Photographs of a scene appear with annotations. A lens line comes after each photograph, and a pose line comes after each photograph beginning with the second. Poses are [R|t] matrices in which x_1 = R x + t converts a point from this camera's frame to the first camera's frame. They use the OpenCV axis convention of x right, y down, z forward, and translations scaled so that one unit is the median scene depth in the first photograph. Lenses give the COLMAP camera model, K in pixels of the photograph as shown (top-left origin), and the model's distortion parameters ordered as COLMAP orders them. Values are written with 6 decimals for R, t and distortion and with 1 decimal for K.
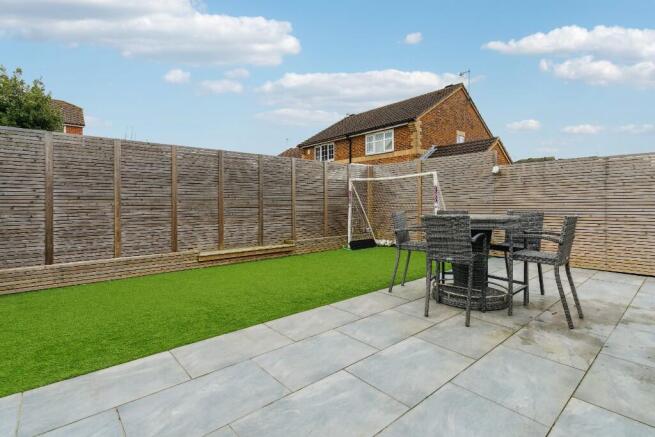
lens RADIAL K [[313.7, 0, 328.5], [0, 313.7, 216.0], [0, 0, 1]] dist [0.003065, 0.000492]
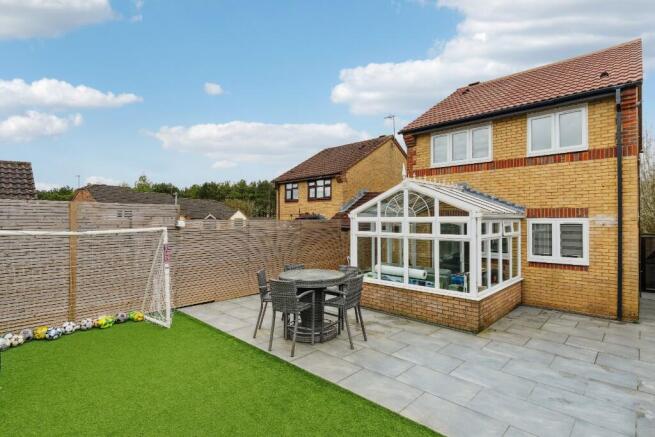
lens RADIAL K [[313.7, 0, 328.5], [0, 313.7, 216.0], [0, 0, 1]] dist [0.003065, 0.000492]
pose [[-0.093667, 0.031507, 0.995105, -1.222273], [0.033904, 0.999020, -0.028440, -0.273934], [-0.995026, 0.031074, -0.094643, 1.312773]]
